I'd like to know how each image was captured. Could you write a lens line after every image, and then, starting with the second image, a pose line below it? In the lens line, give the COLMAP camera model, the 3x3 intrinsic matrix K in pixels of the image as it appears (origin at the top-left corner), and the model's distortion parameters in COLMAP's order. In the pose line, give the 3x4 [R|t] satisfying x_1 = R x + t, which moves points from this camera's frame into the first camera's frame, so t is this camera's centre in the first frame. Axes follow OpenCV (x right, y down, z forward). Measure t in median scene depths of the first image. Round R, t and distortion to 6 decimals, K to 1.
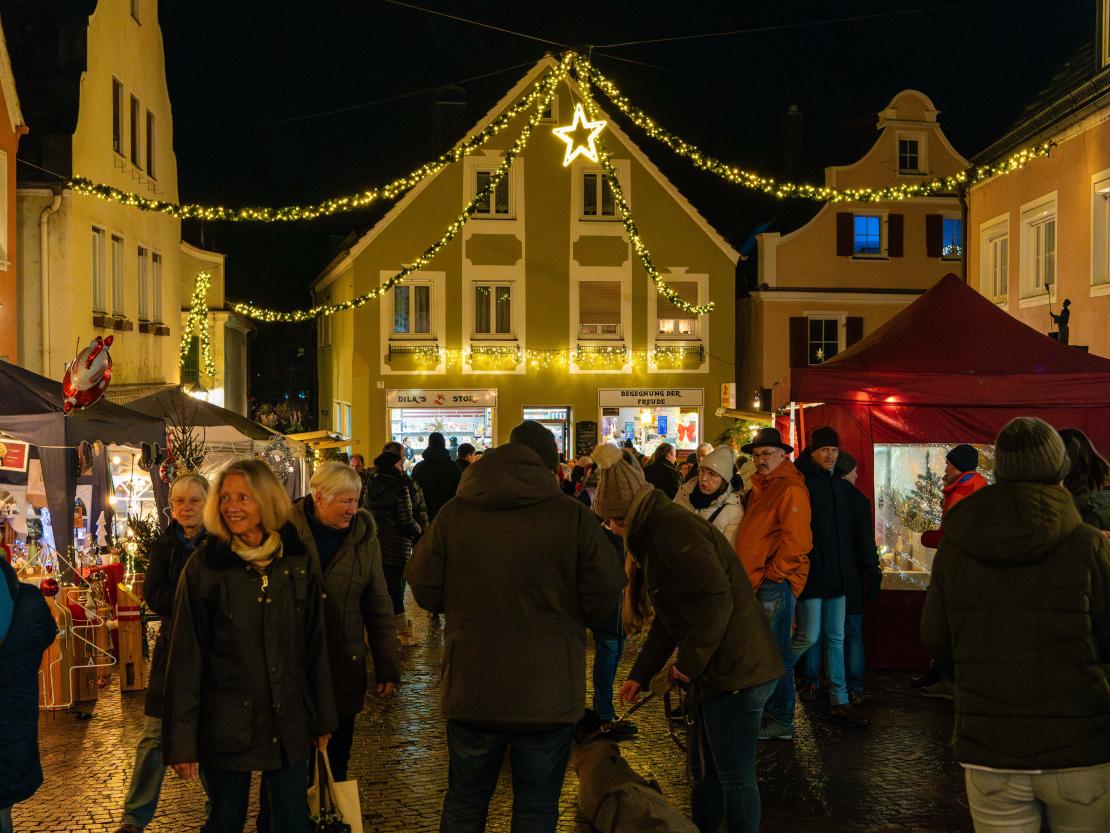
lens RADIAL K [[1613.6, 0, 555.0], [0, 1613.6, 416.5], [0, 0, 1]] dist [-0.025575, -0.121111]
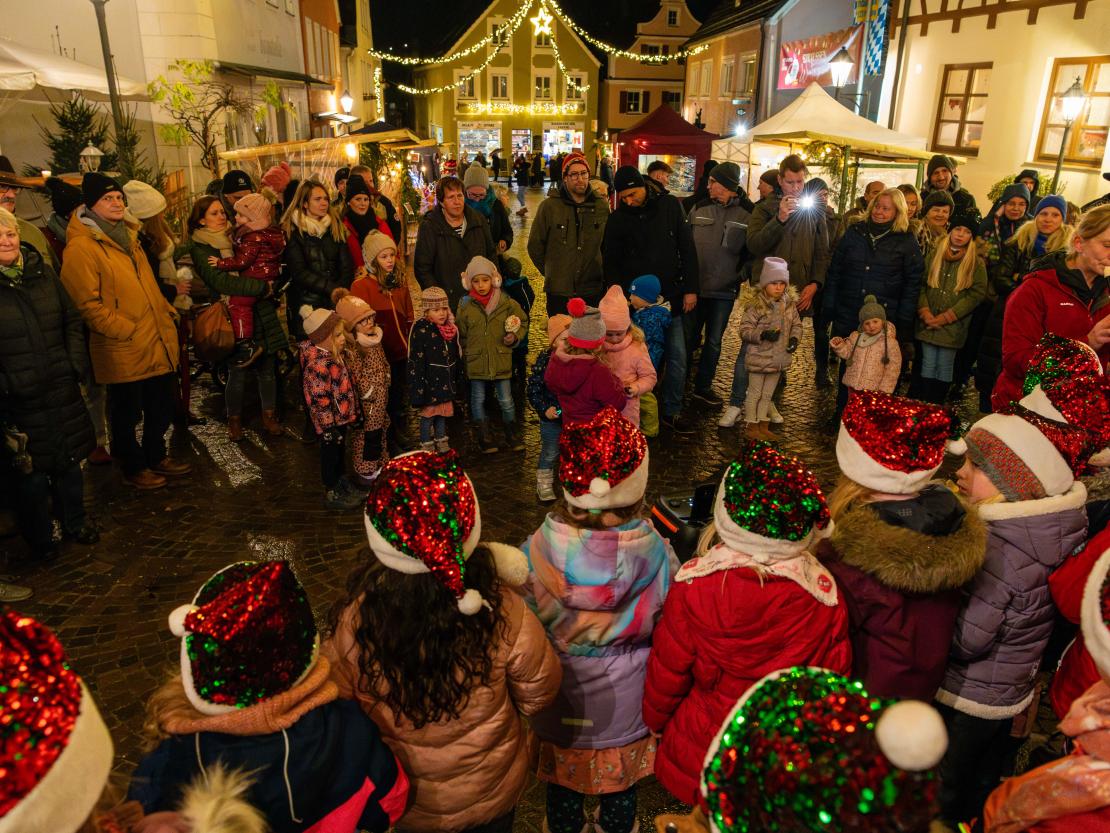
lens RADIAL K [[856.3, 0, 555.0], [0, 856.3, 416.5], [0, 0, 1]] dist [0.007353, -0.000684]
pose [[0.997360, -0.012317, 0.071559, -0.054033], [-0.012028, 0.943868, 0.330103, -0.024483], [-0.071608, -0.330093, 0.941229, -0.394601]]
